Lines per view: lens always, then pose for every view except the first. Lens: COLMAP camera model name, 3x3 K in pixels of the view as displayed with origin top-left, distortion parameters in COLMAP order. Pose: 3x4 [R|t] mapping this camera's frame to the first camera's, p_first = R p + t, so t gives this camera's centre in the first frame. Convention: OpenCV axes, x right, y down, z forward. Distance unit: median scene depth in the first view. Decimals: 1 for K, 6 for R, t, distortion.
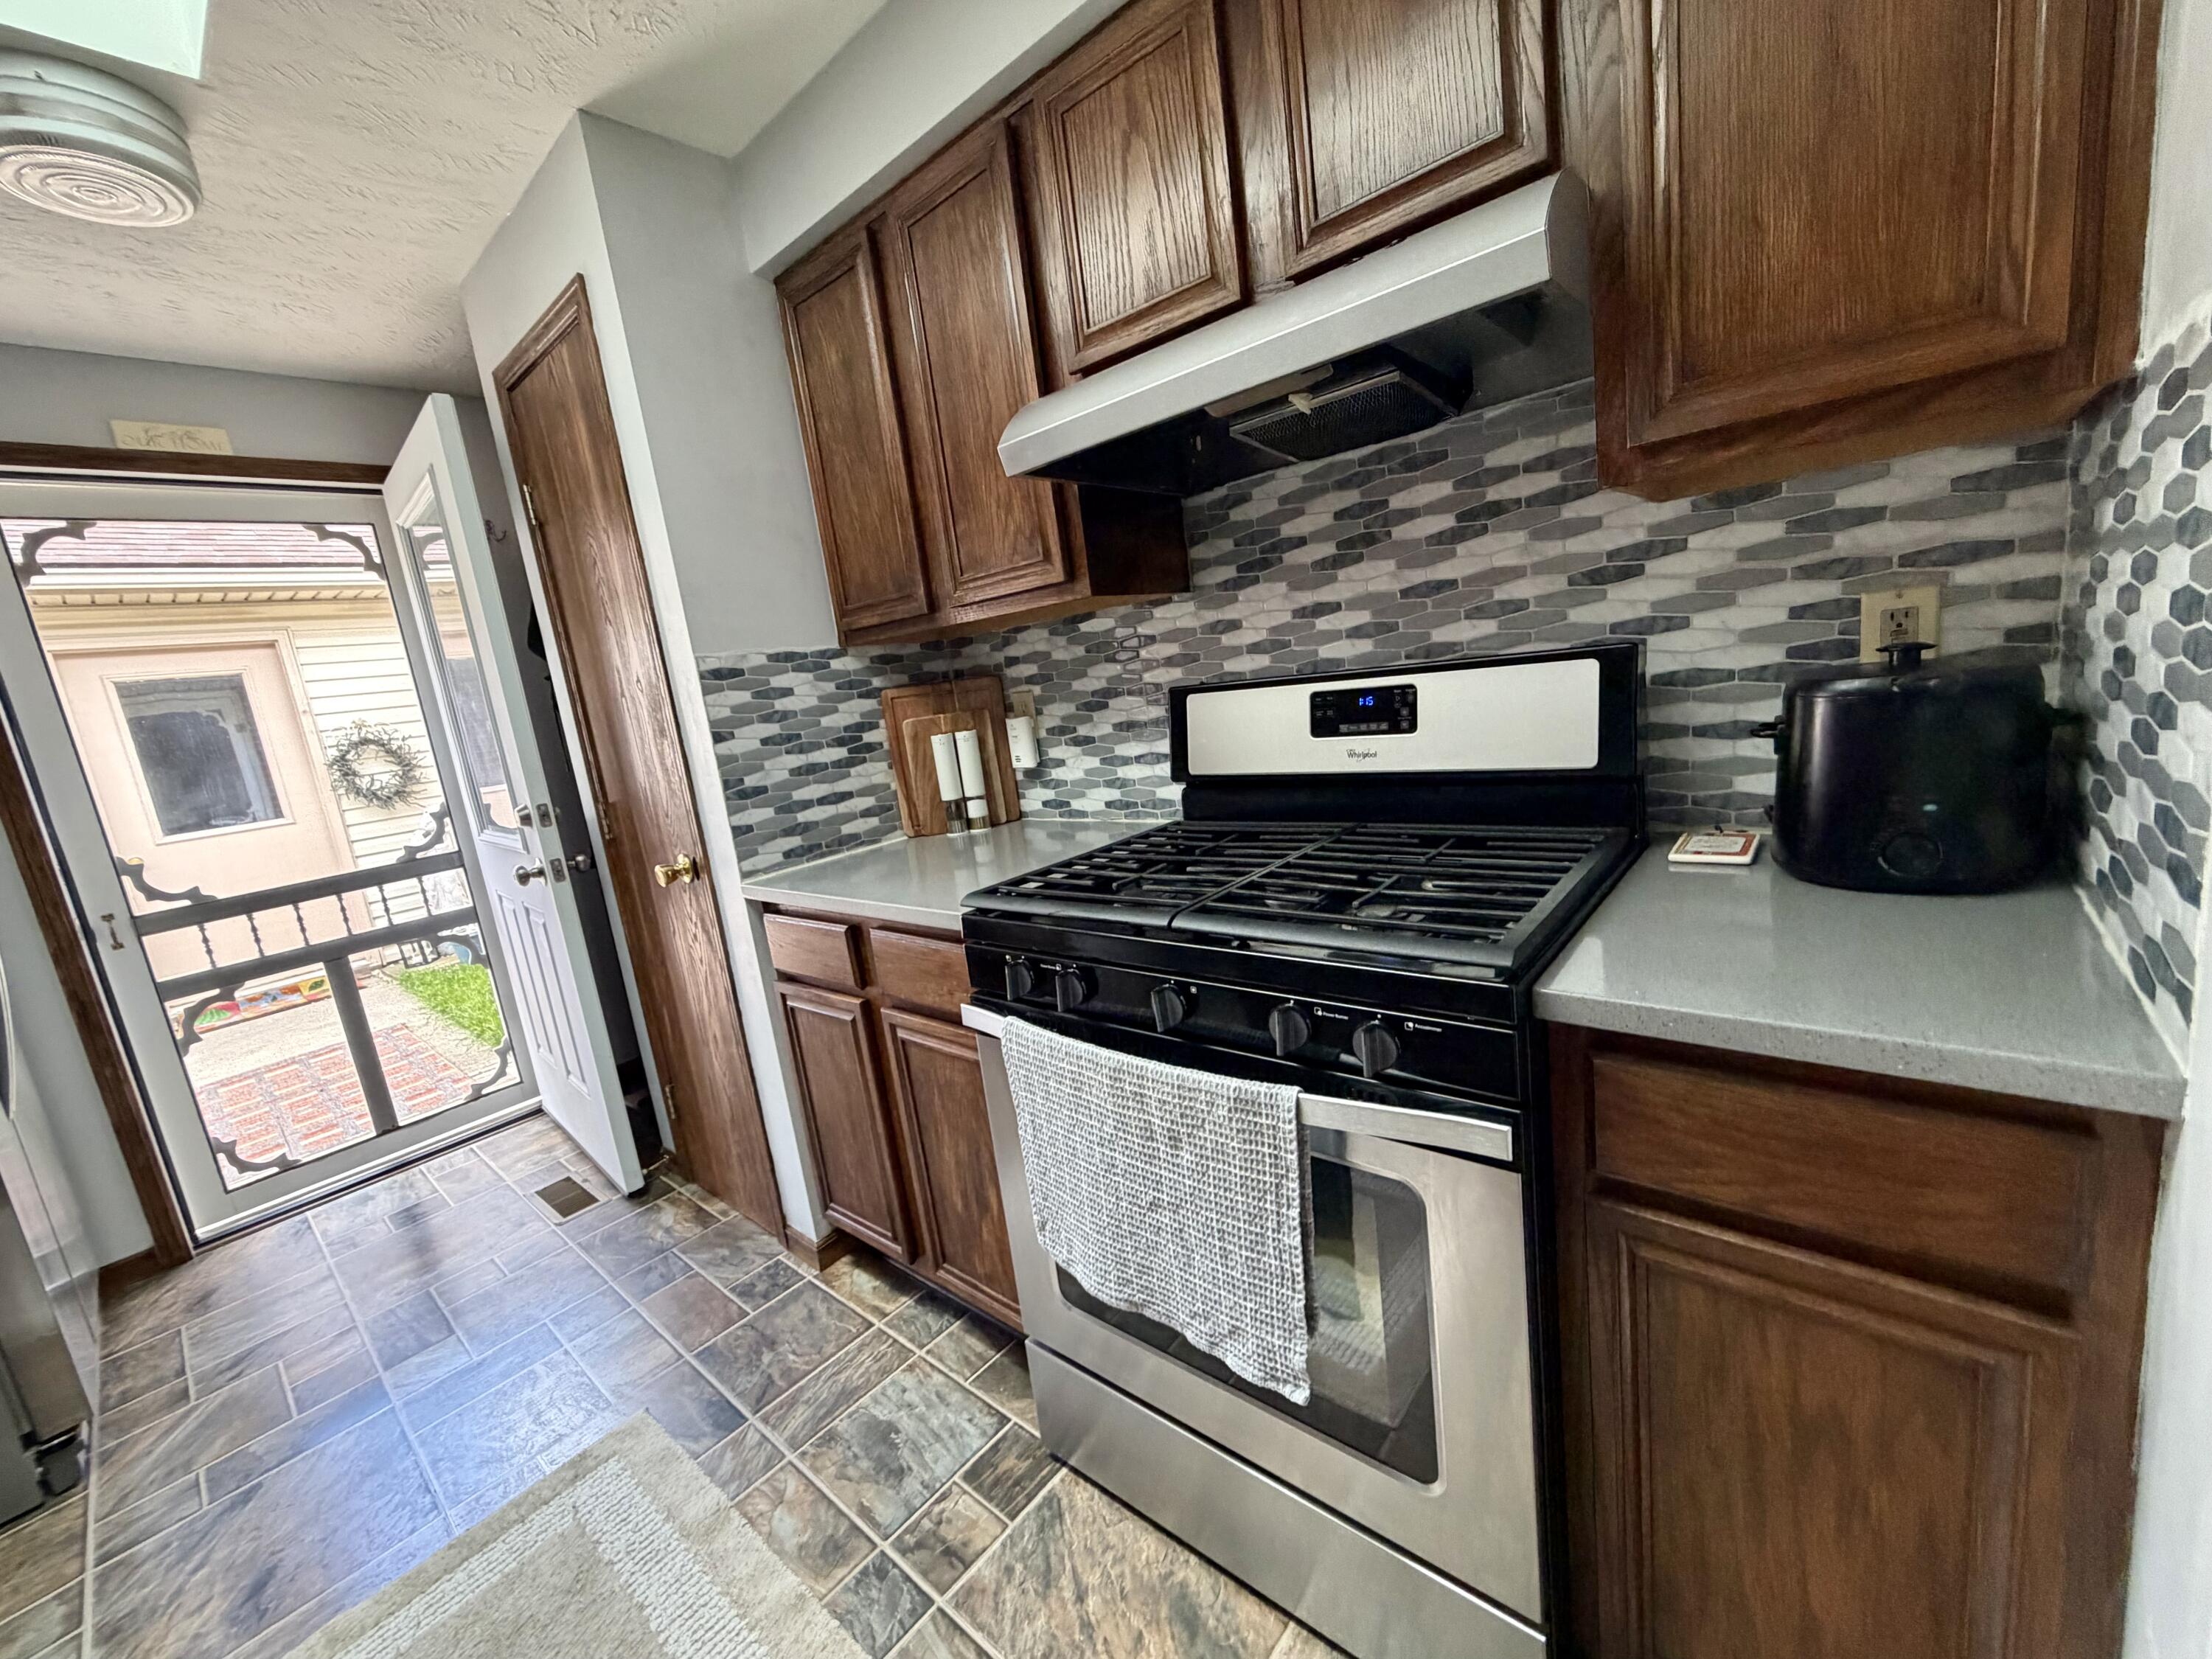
lens RADIAL K [[881.6, 0, 1102.5], [0, 881.6, 830.5], [0, 0, 1]] dist [0.000134, 0.000029]
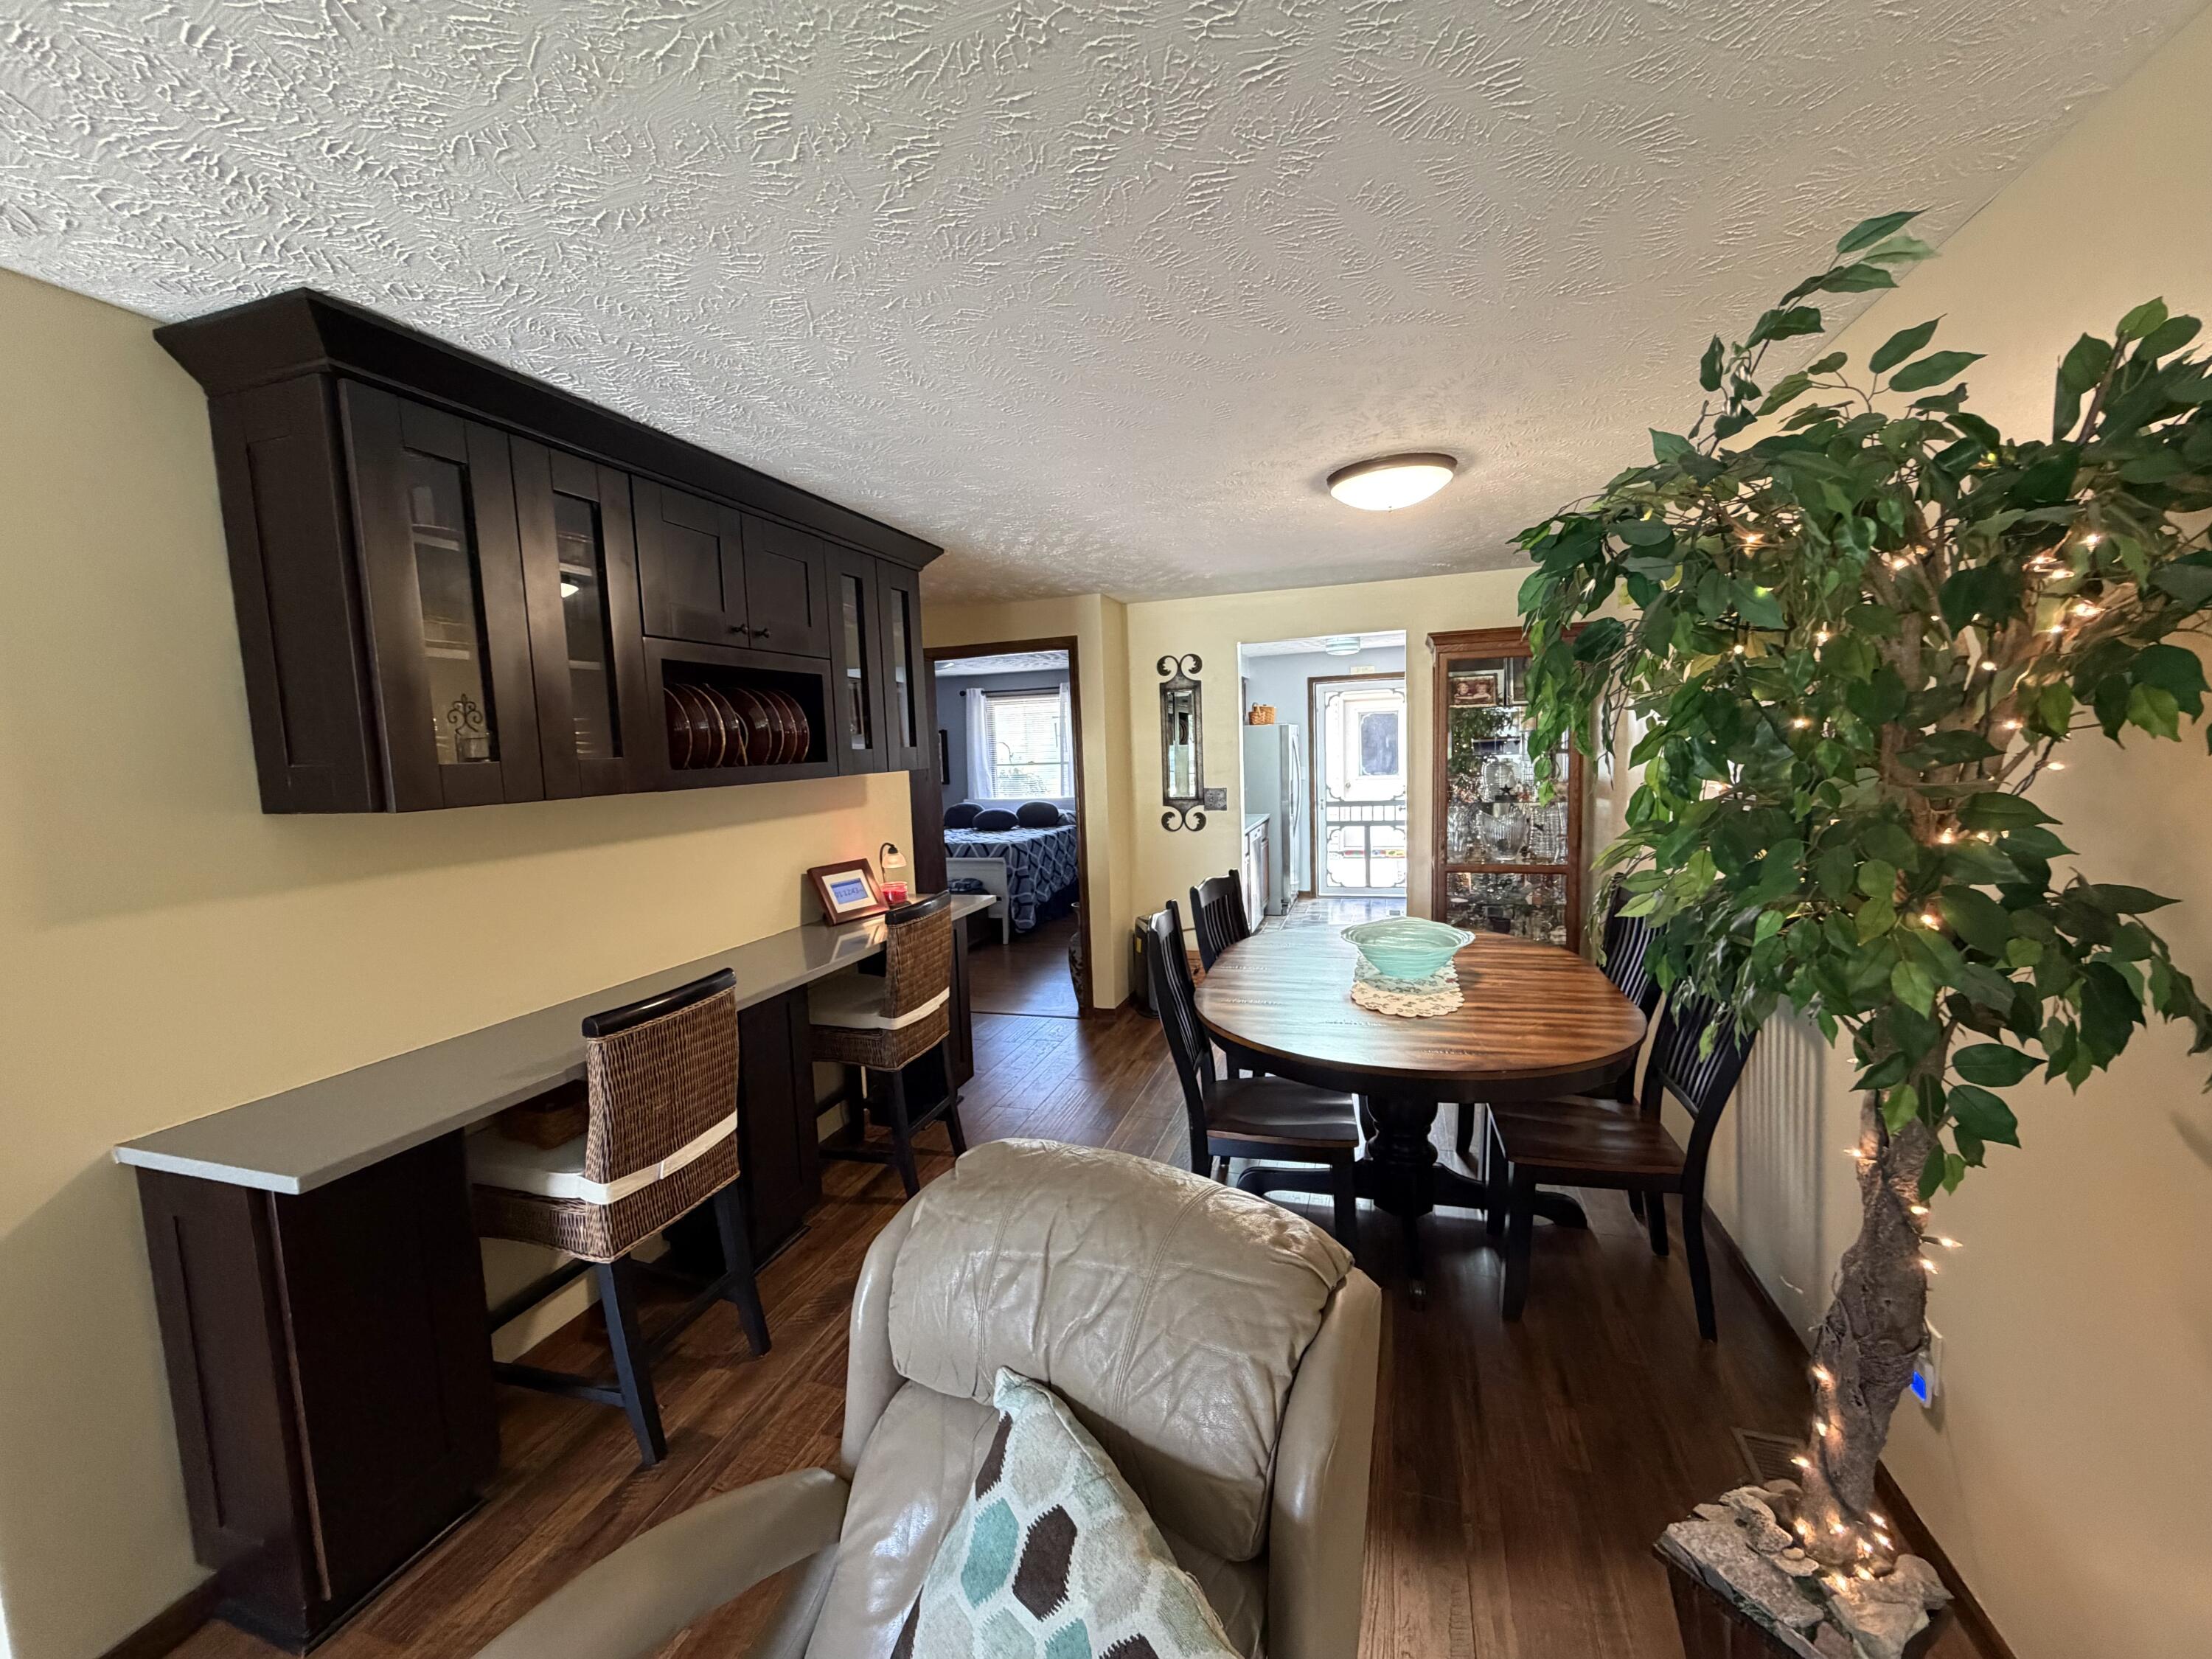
lens RADIAL K [[881.6, 0, 1095.8], [0, 881.6, 825.6], [0, 0, 1]] dist [0.000134, 0.000029]
pose [[0.390673, 0.201434, -0.898220, 2.173582], [-0.176807, 0.974016, 0.141531, -0.179062], [0.903390, 0.103520, 0.416137, -1.628055]]
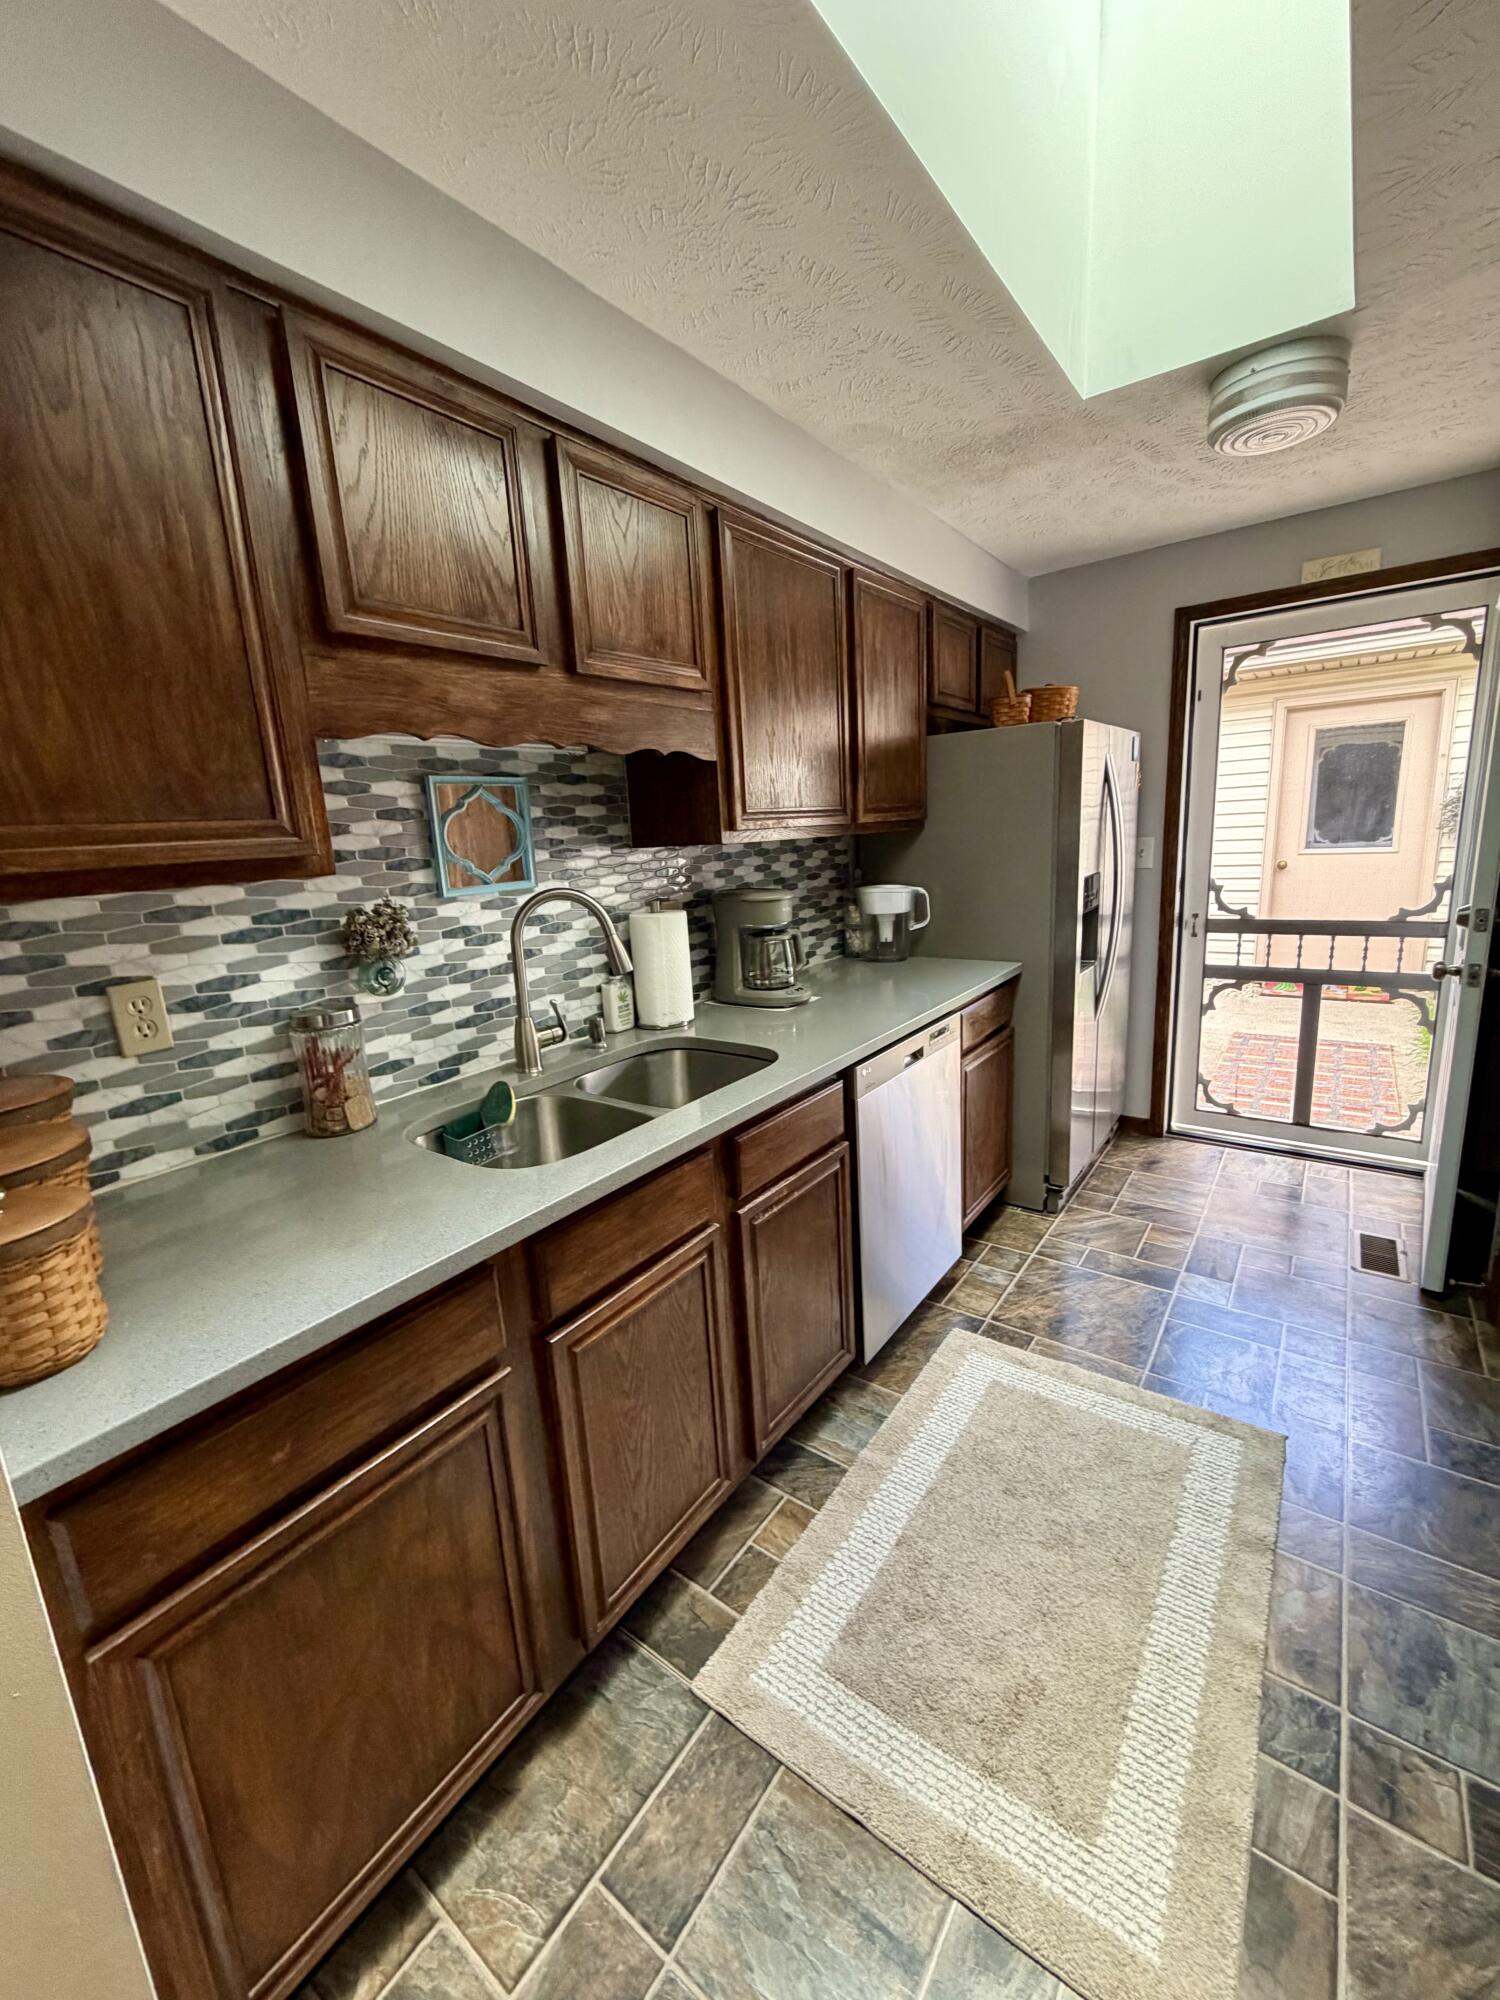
lens RADIAL K [[797.1, 0, 748.4], [0, 797.1, 995.6], [0, 0, 1]] dist [0.000134, 0.000029]
pose [[0.090339, 0.324470, -0.941572, 0.201248], [-0.135428, 0.940658, 0.311161, -0.120074], [0.986660, 0.099405, 0.128921, 0.071487]]
